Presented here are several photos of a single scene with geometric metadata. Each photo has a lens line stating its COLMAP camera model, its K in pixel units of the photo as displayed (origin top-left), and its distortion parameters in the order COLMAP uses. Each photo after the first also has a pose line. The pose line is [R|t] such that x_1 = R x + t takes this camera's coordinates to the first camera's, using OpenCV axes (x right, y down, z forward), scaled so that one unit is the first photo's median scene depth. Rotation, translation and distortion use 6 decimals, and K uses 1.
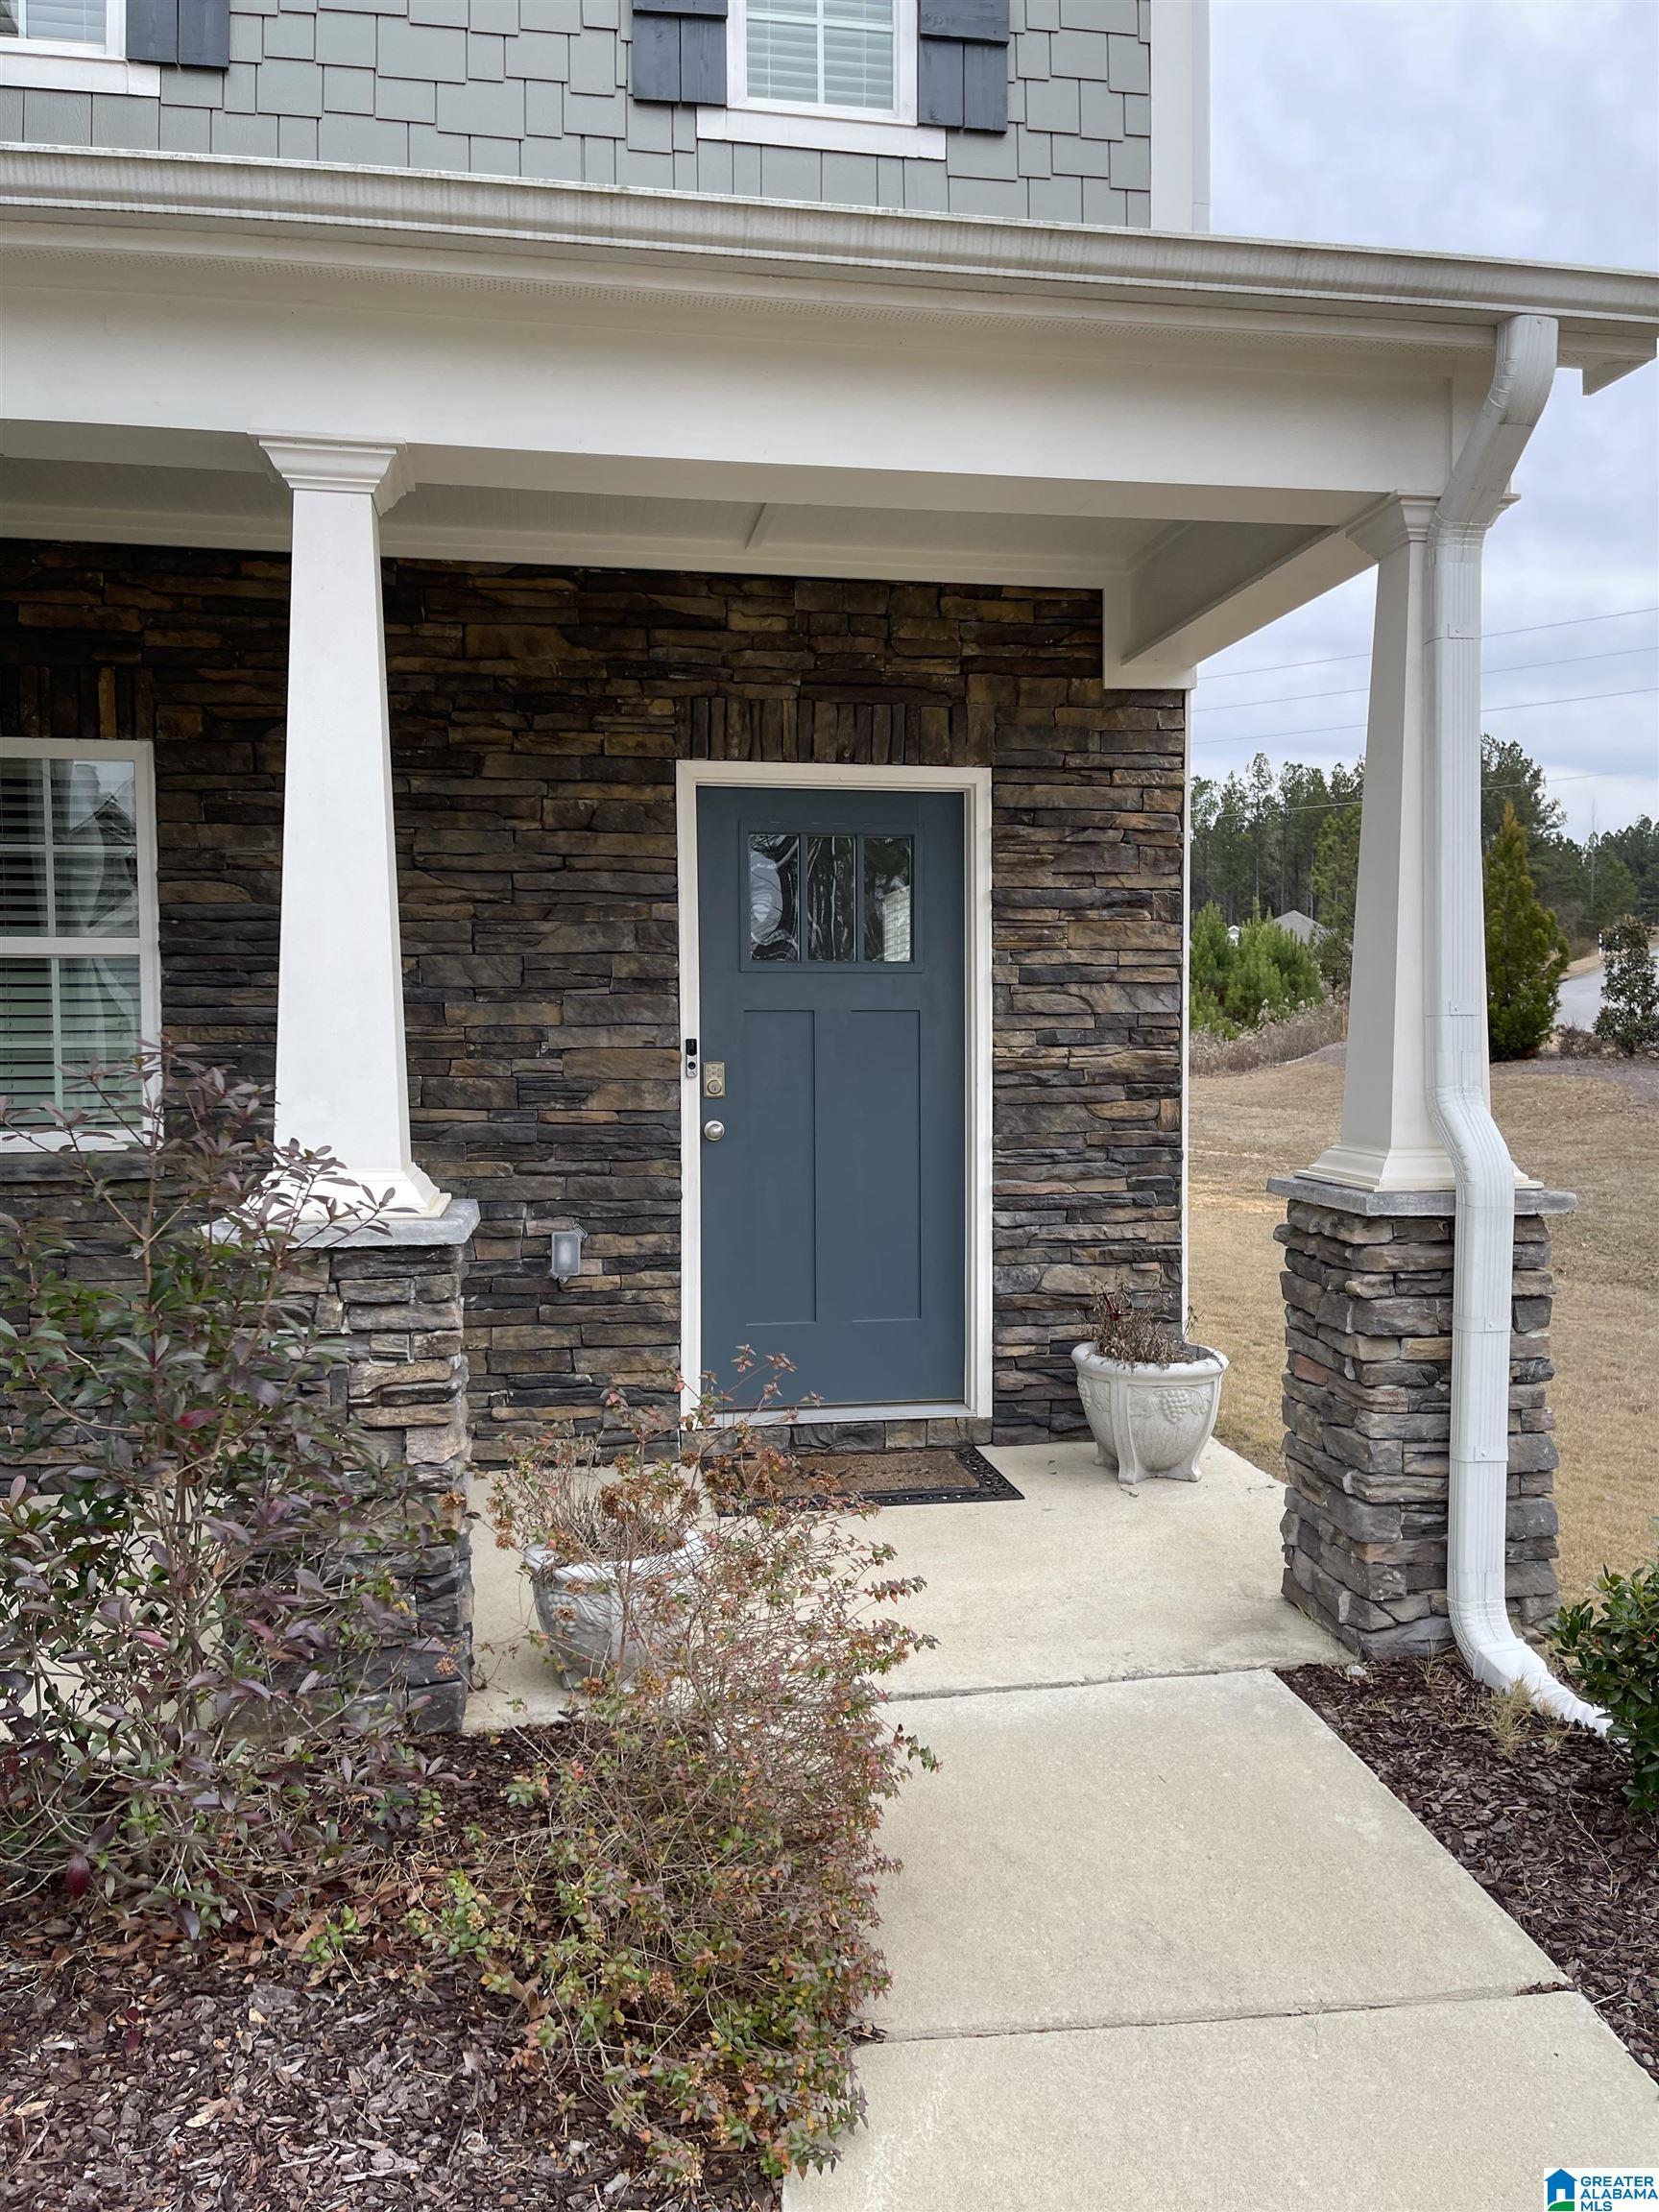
lens RADIAL K [[1663.5, 0, 832.5], [0, 1663.5, 1104.5], [0, 0, 1]] dist [0.070159, -0.088188]
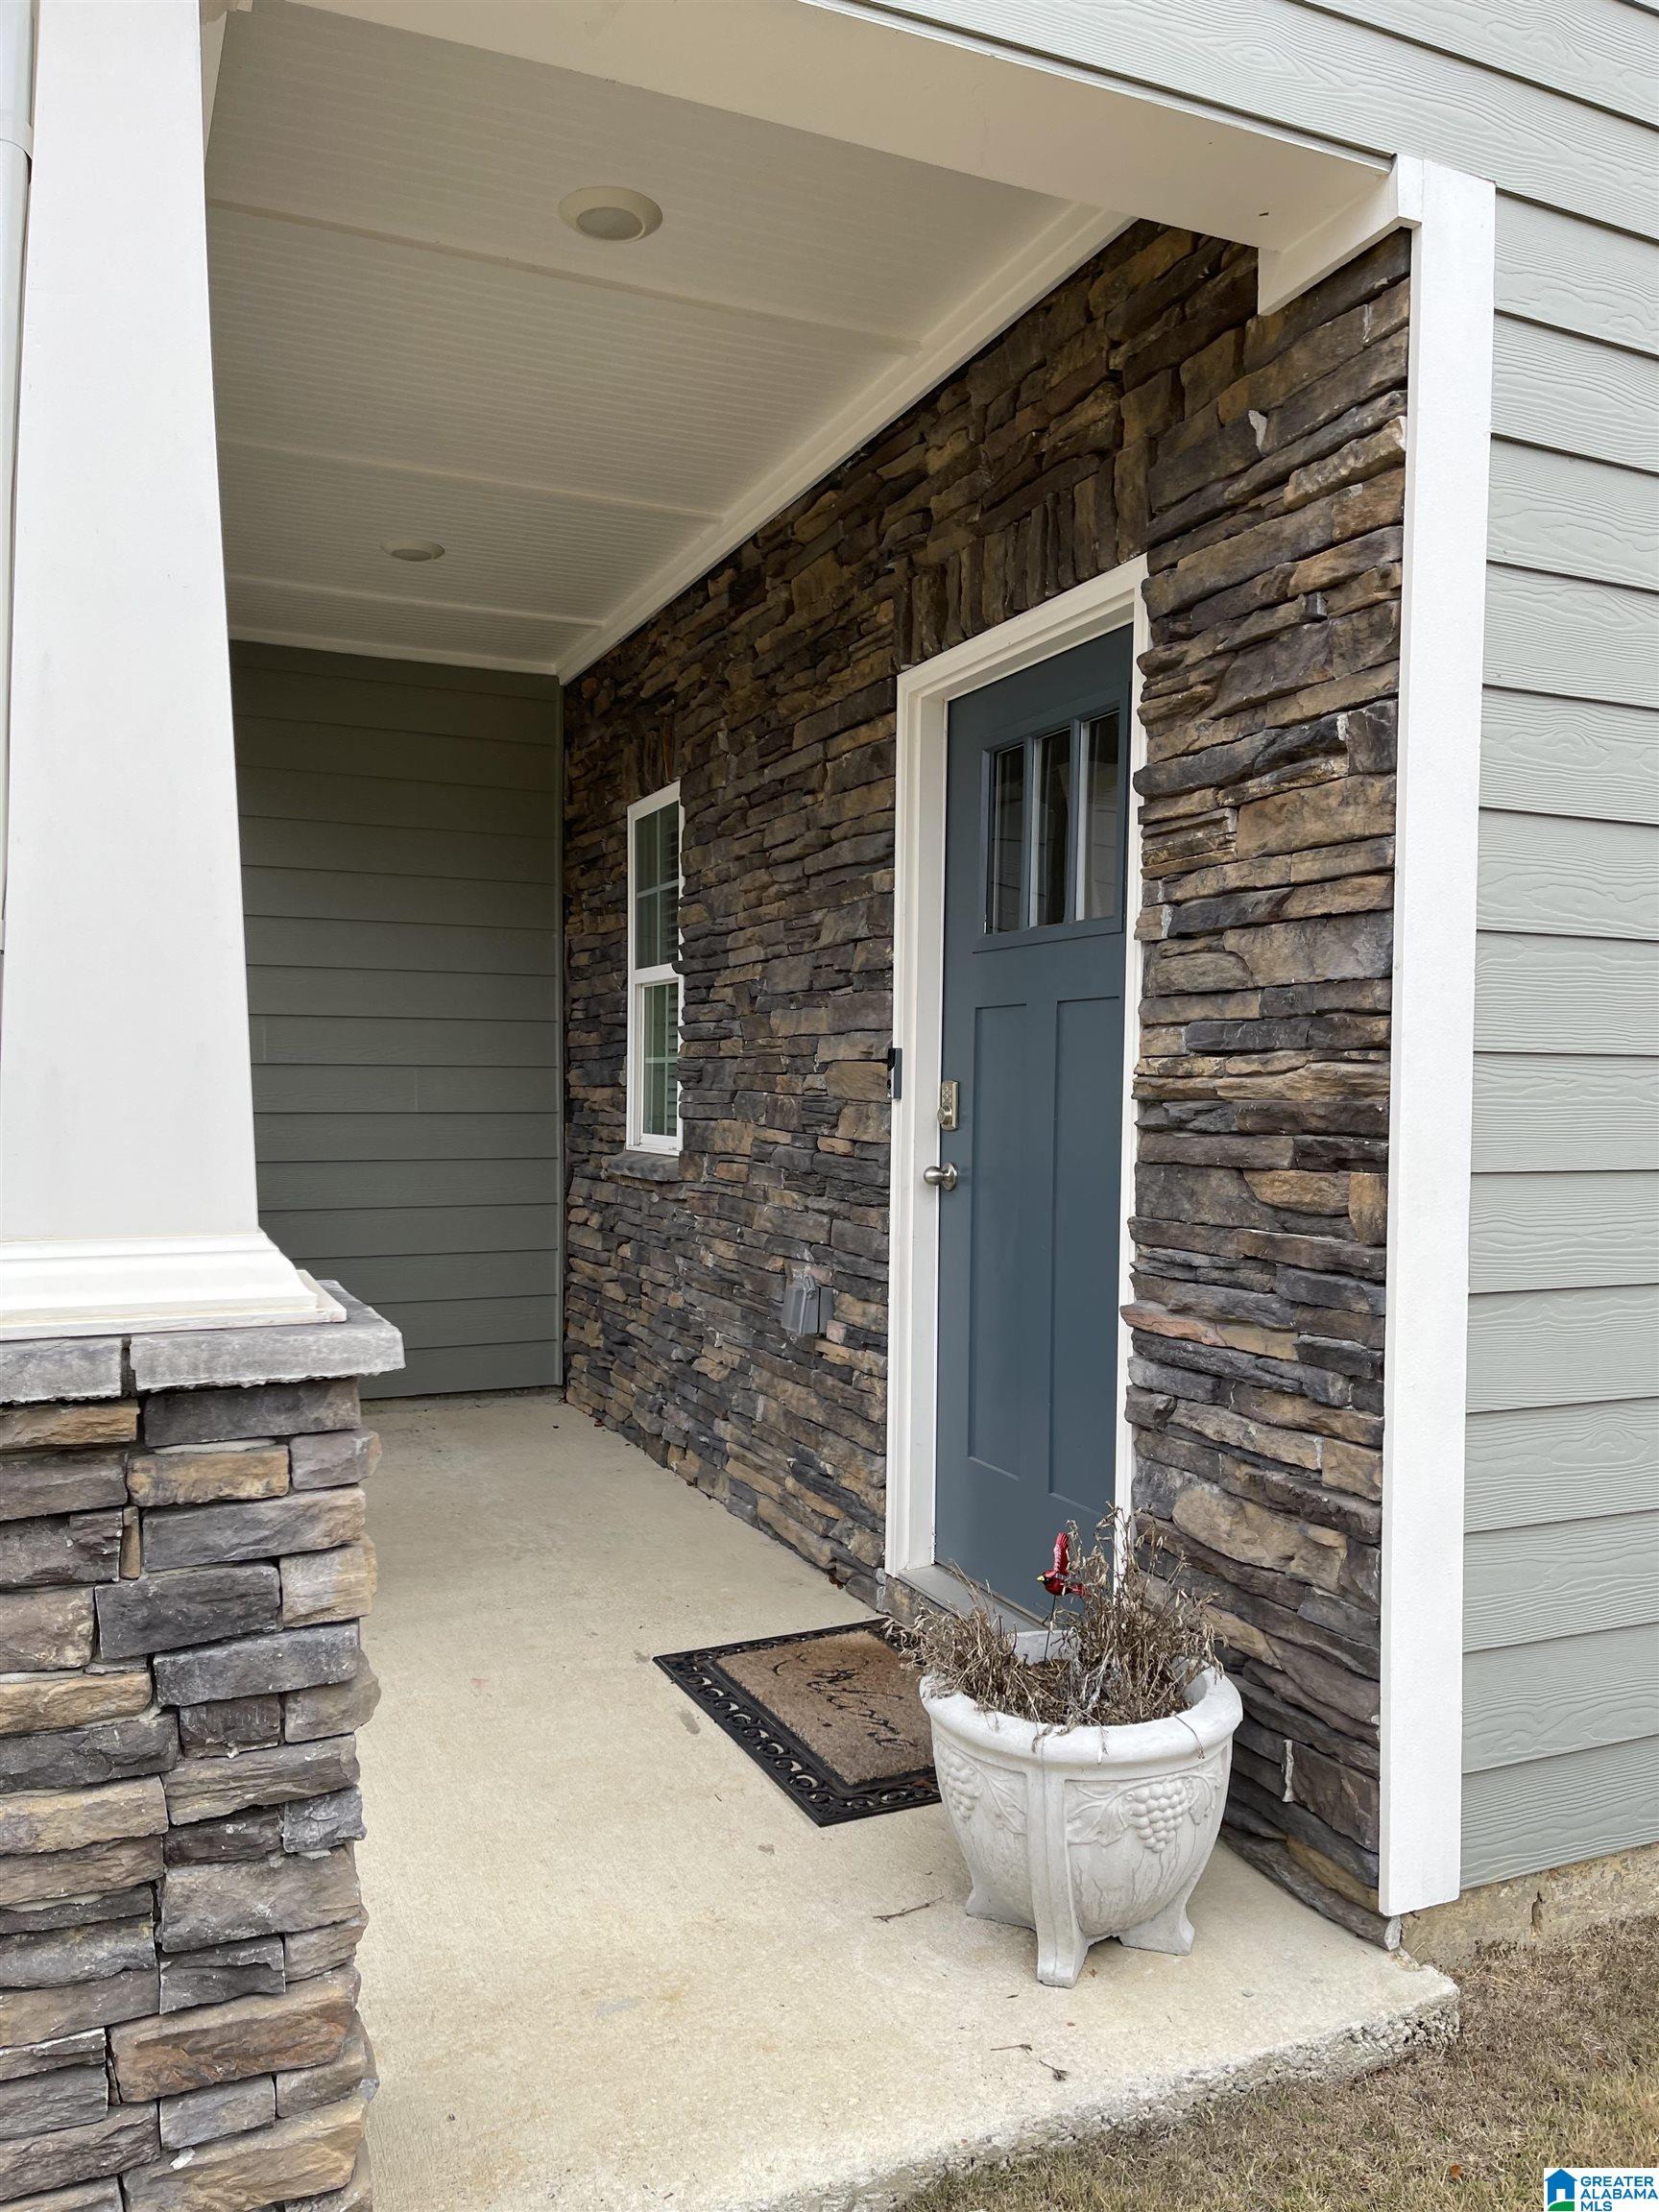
lens RADIAL K [[1663.5, 0, 824.1], [0, 1663.5, 1120.3], [0, 0, 1]] dist [0.070159, -0.088188]
pose [[0.248266, 0.028479, -0.968273, 0.604149], [-0.053518, 0.998444, 0.015645, -0.016593], [0.967212, 0.047936, 0.249404, 0.757637]]
